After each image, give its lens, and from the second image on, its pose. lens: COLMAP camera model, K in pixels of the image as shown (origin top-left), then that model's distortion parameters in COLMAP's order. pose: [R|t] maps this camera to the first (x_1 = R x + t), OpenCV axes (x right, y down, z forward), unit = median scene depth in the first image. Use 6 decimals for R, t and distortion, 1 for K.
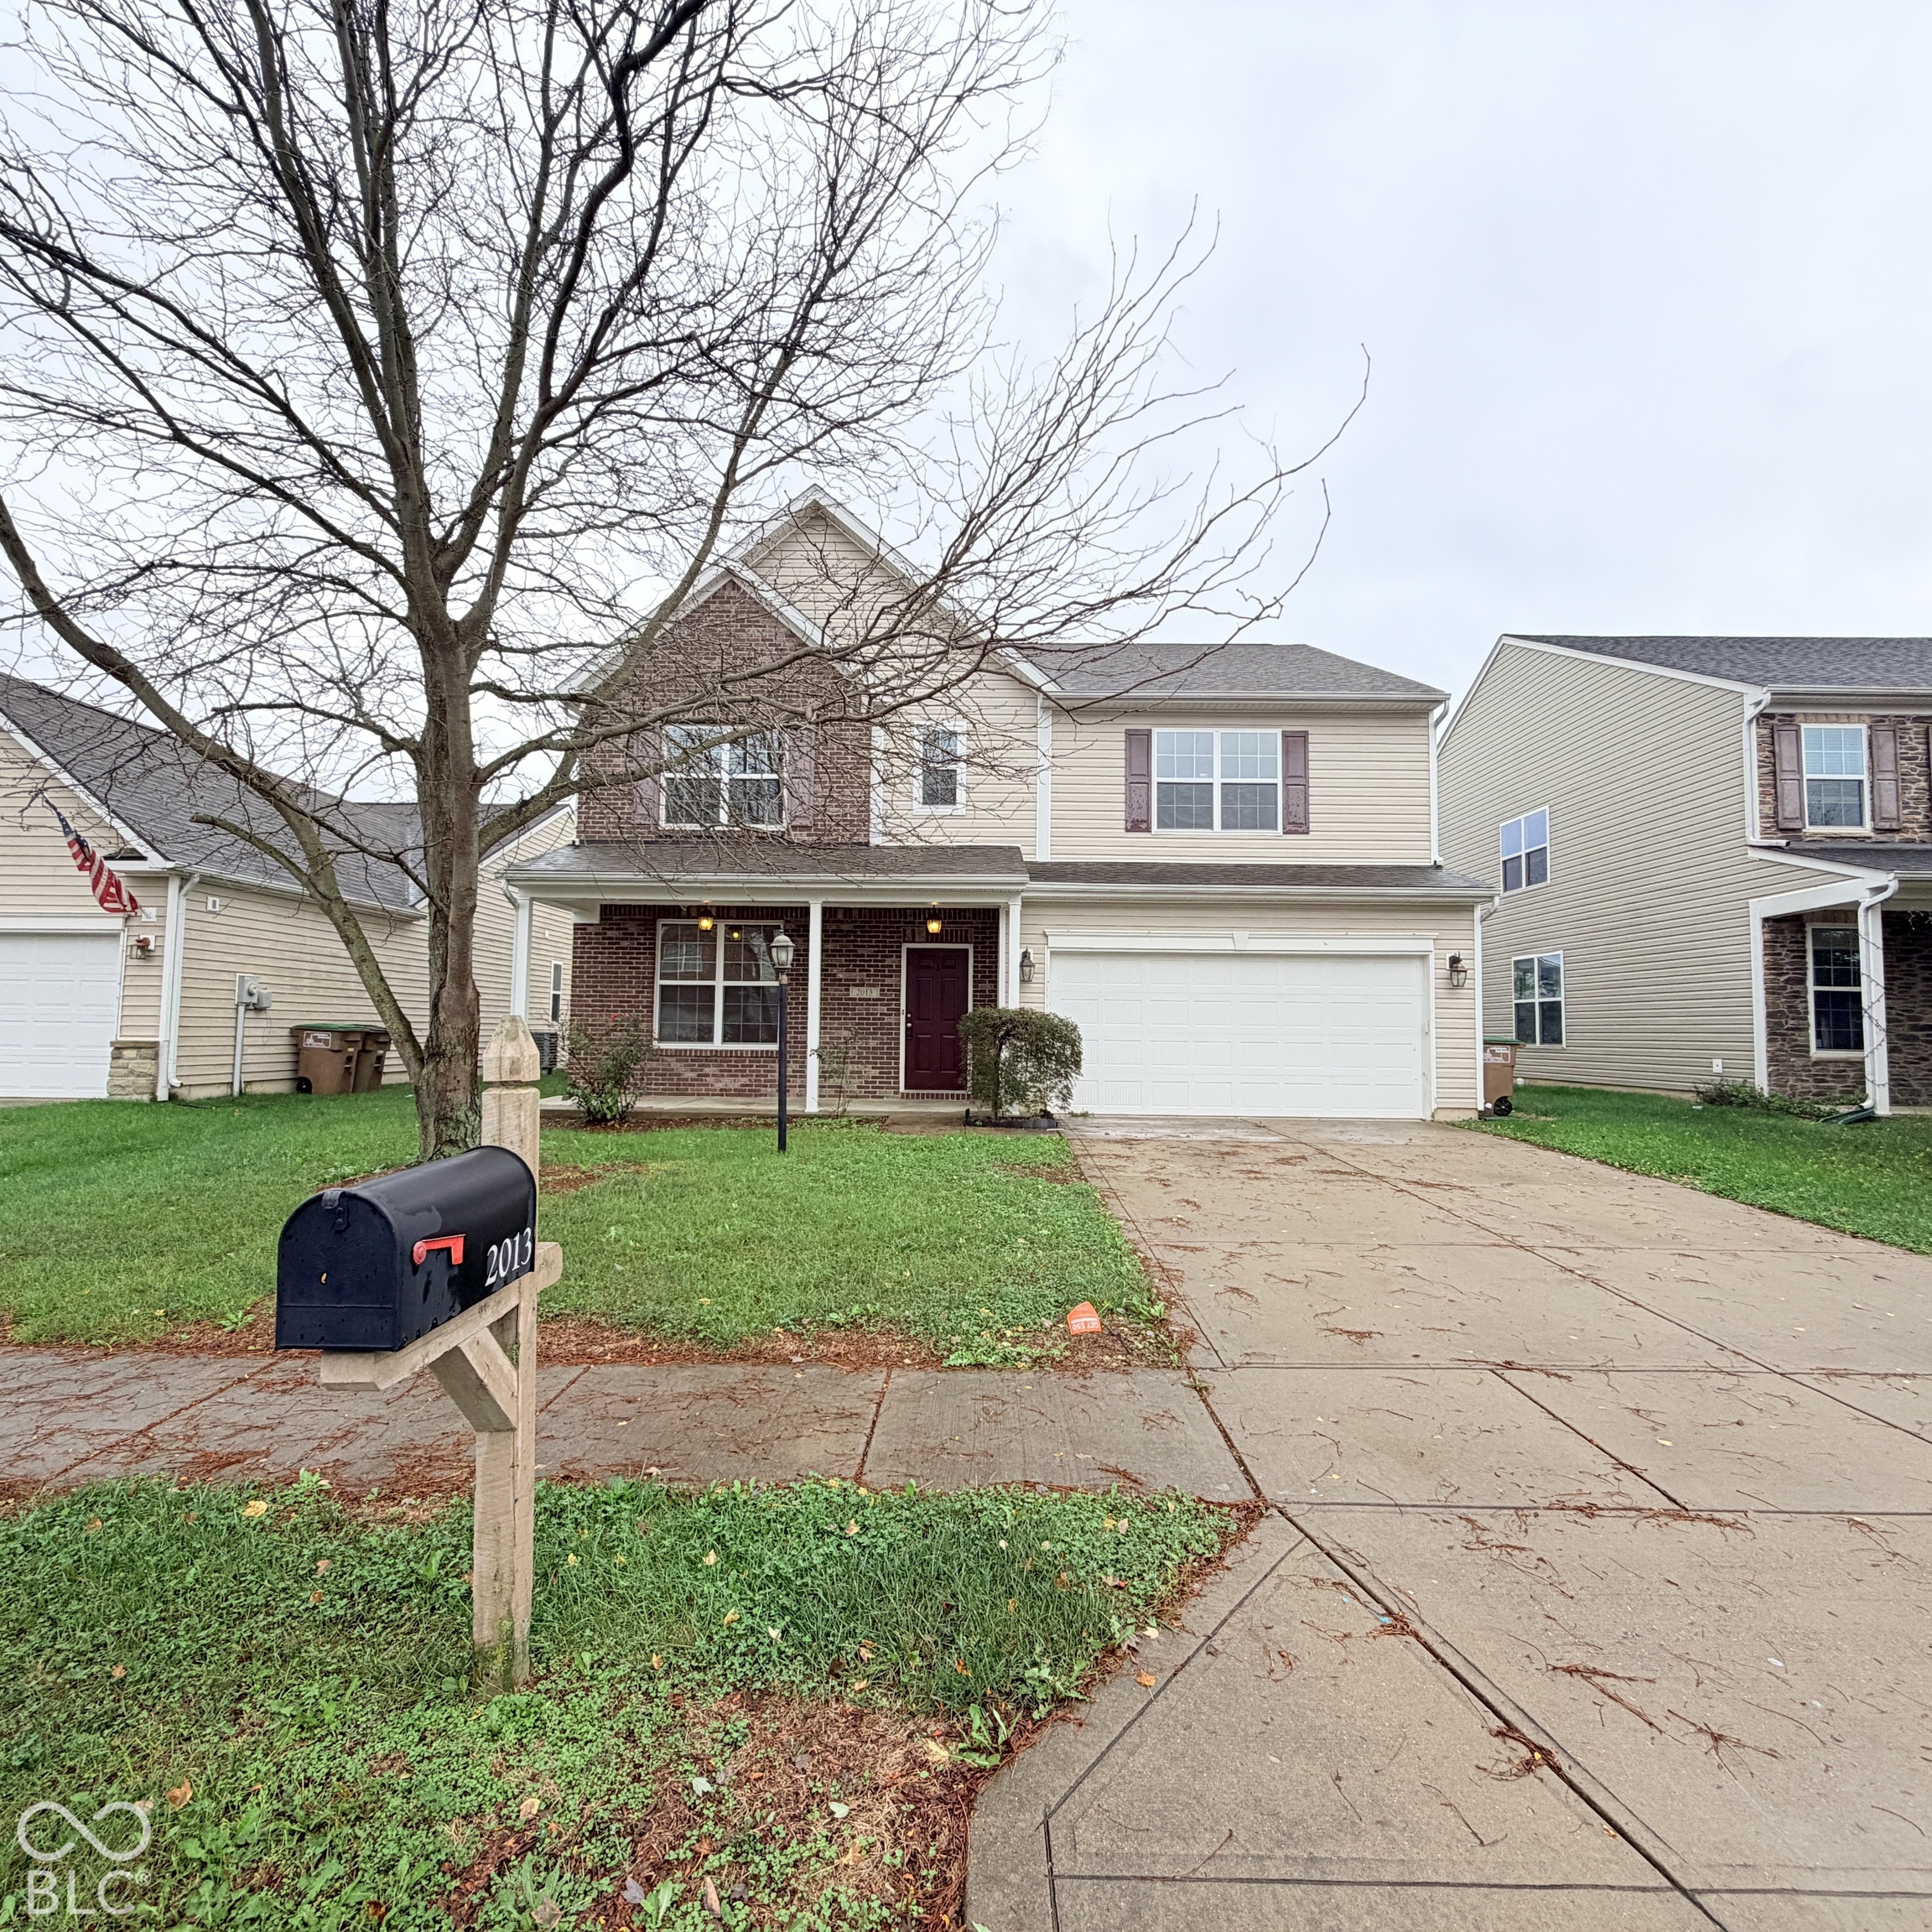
lens RADIAL K [[1037.9, 0, 968.2], [0, 1037.9, 967.4], [0, 0, 1]] dist [-0.000769, -0.000002]
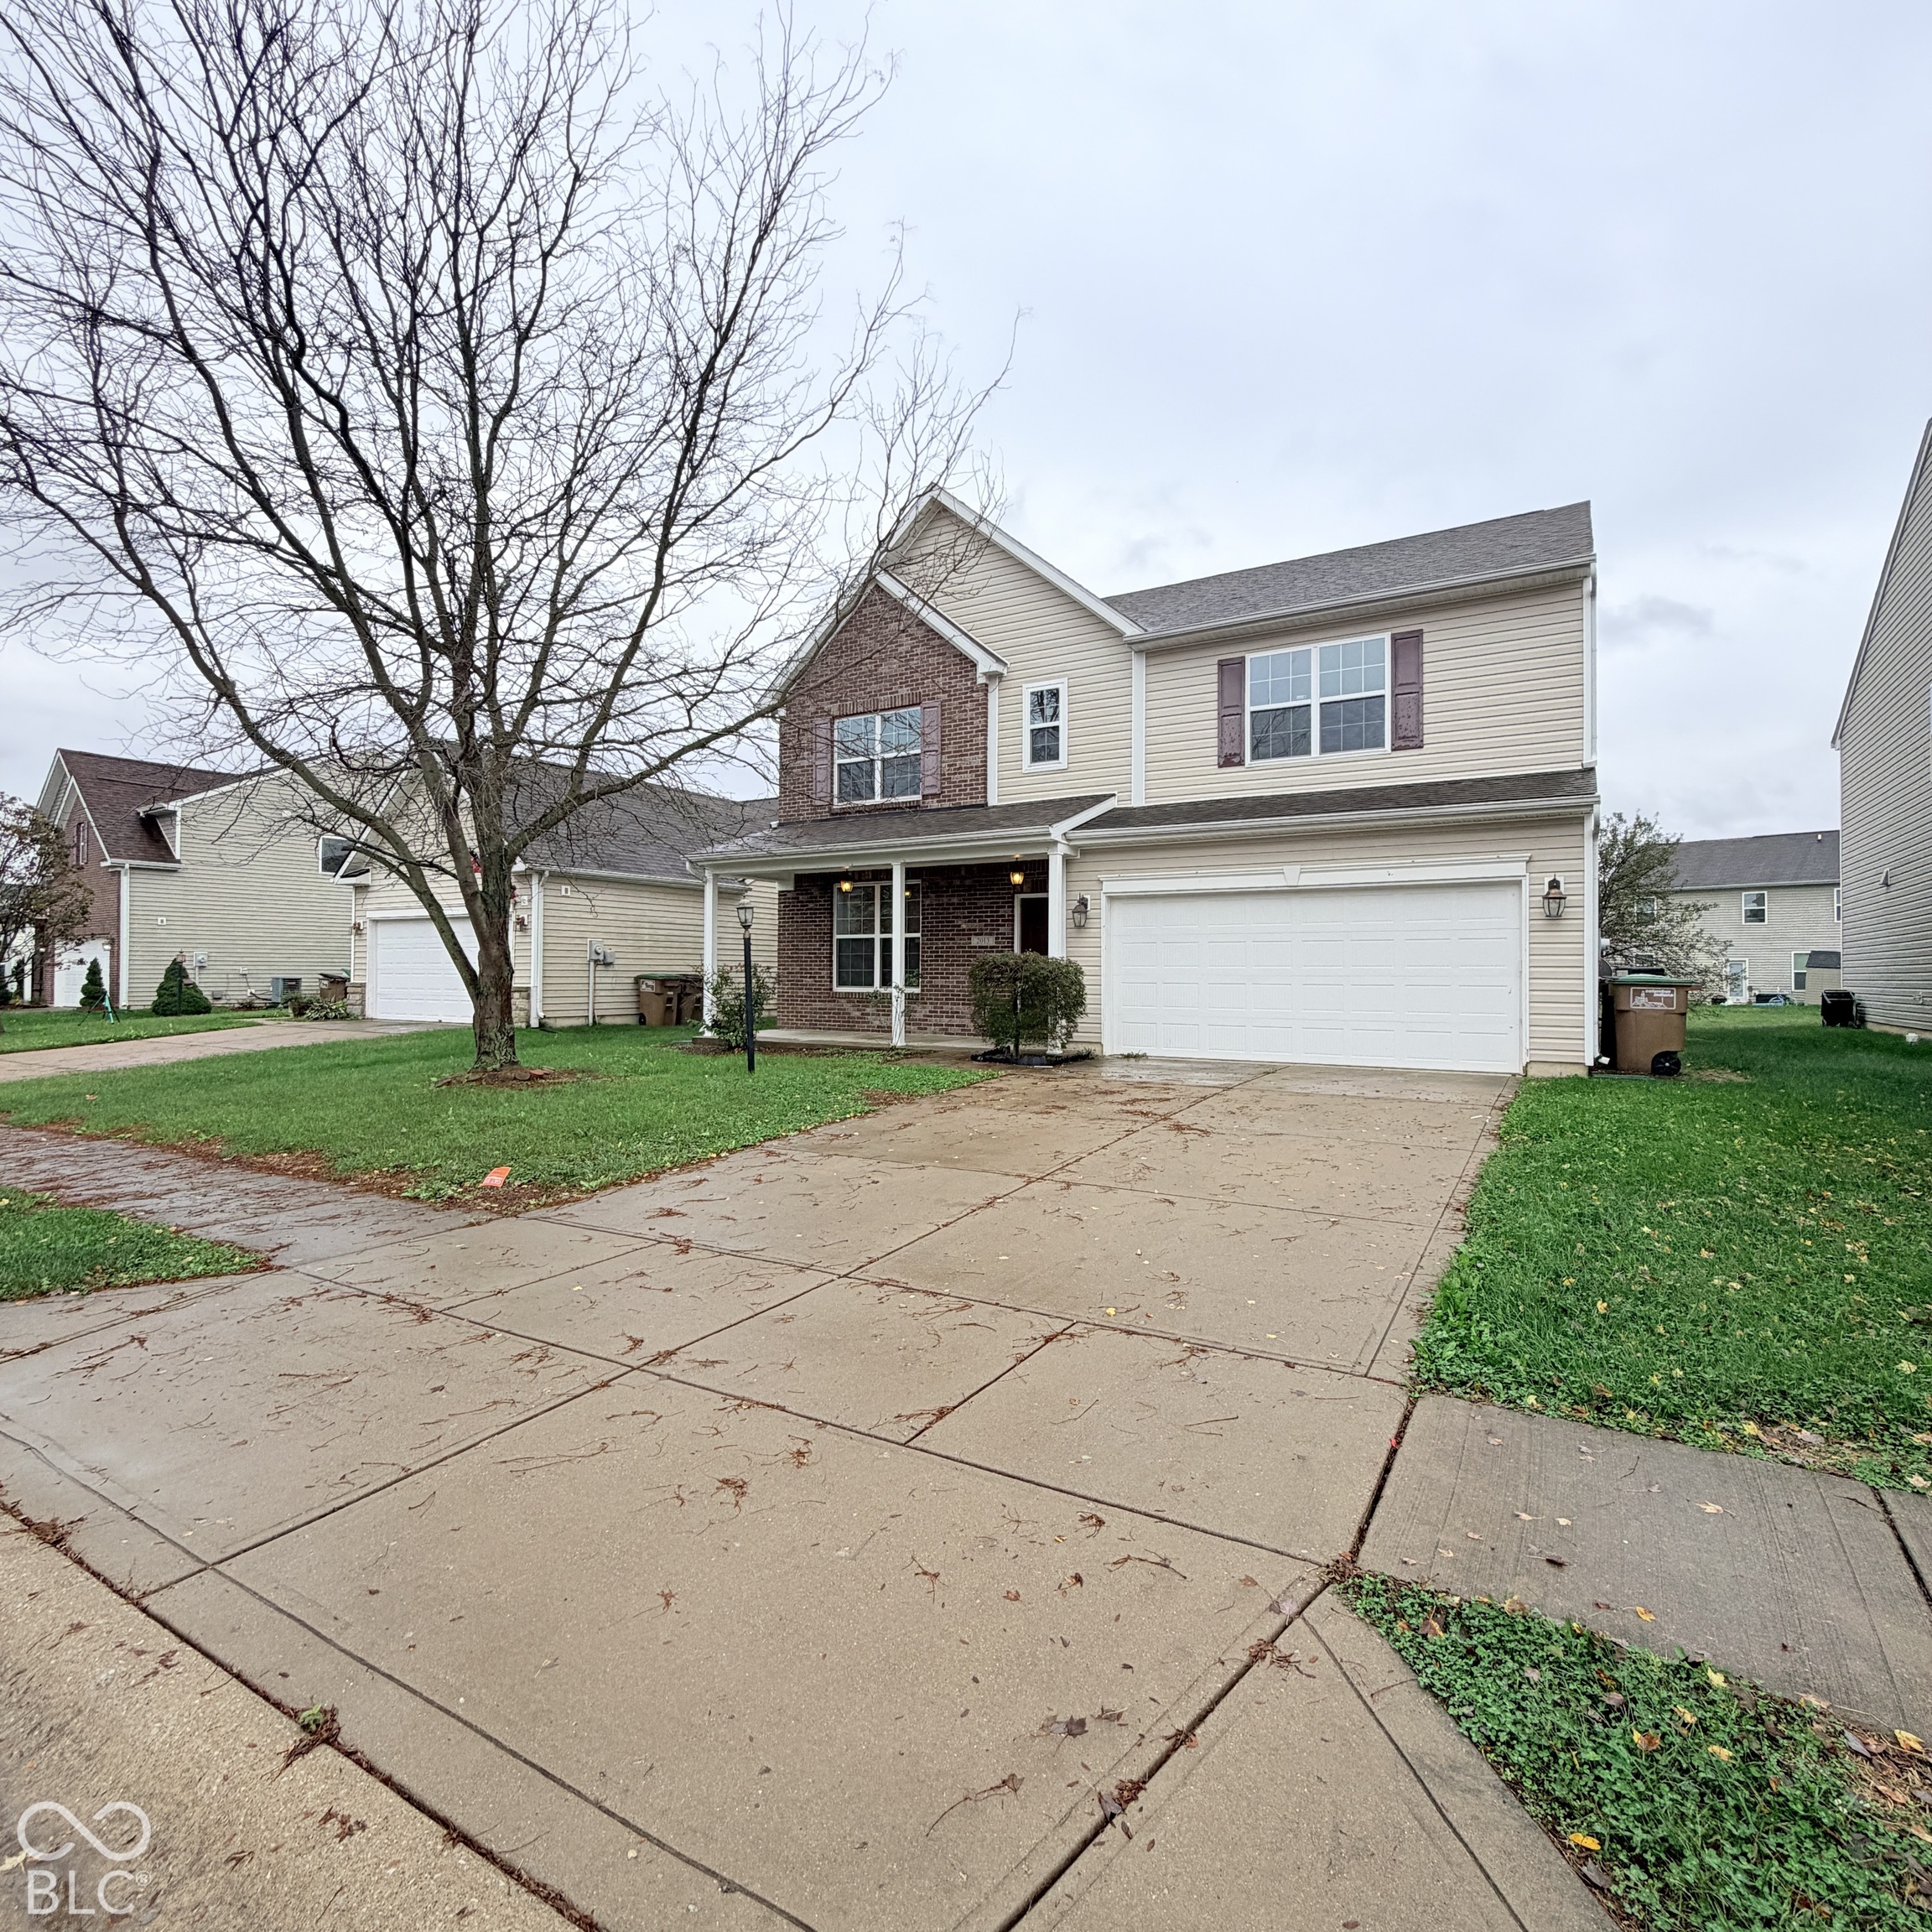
lens RADIAL K [[1037.9, 0, 967.1], [0, 1037.9, 965.7], [0, 0, 1]] dist [-0.000769, -0.000002]
pose [[0.865894, -0.013414, -0.500047, 0.430823], [0.038036, 0.998512, 0.039079, 0.006757], [0.498779, -0.052858, 0.865116, 0.037005]]
